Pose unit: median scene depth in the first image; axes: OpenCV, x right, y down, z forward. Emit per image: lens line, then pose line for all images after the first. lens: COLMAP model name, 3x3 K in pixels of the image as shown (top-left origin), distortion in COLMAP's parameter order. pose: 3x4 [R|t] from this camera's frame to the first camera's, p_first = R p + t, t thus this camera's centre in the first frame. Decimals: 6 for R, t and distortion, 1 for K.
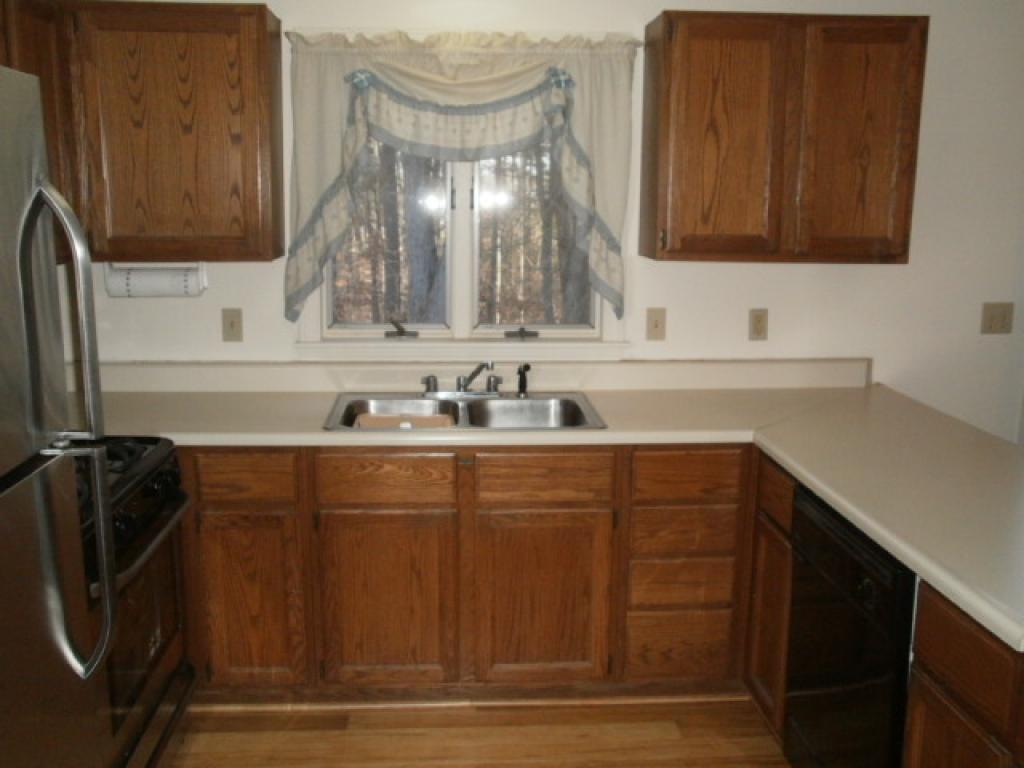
lens RADIAL K [[997.8, 0, 499.8], [0, 997.8, 388.7], [0, 0, 1]] dist [-0.148113, 0.326948]
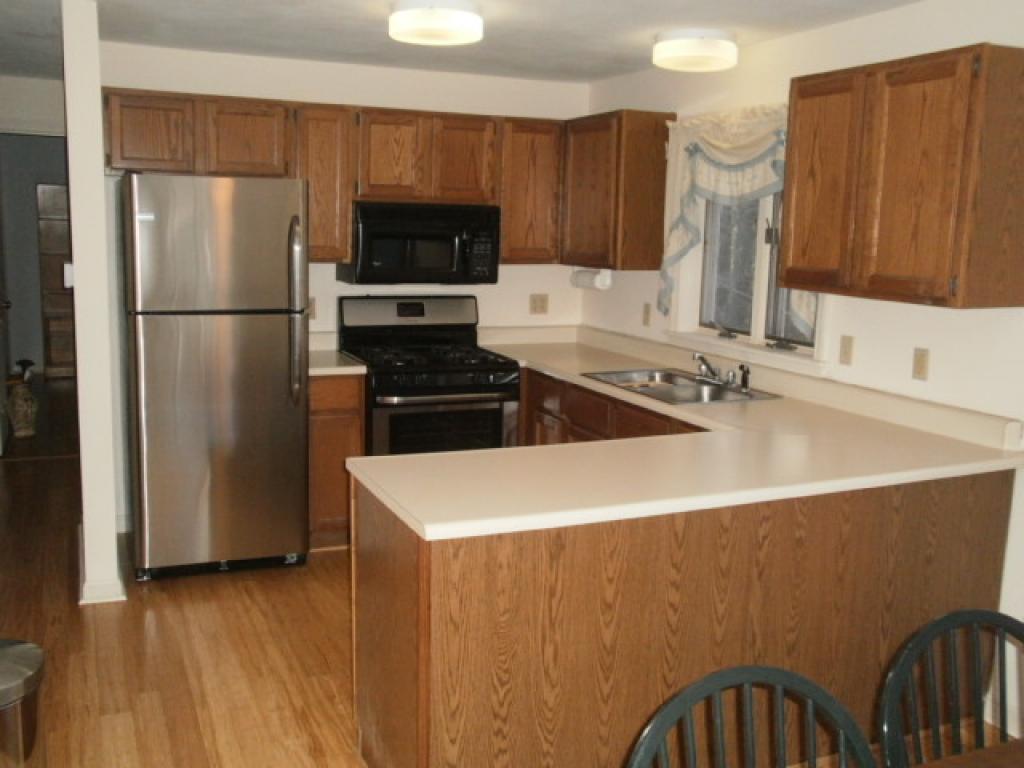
lens RADIAL K [[997.8, 0, 499.8], [0, 997.8, 388.7], [0, 0, 1]] dist [-0.148113, 0.326948]
pose [[0.334409, 0.158626, -0.928982, 1.152508], [-0.196968, 0.975728, 0.095705, -0.057073], [0.921615, 0.150975, 0.357537, 0.284194]]
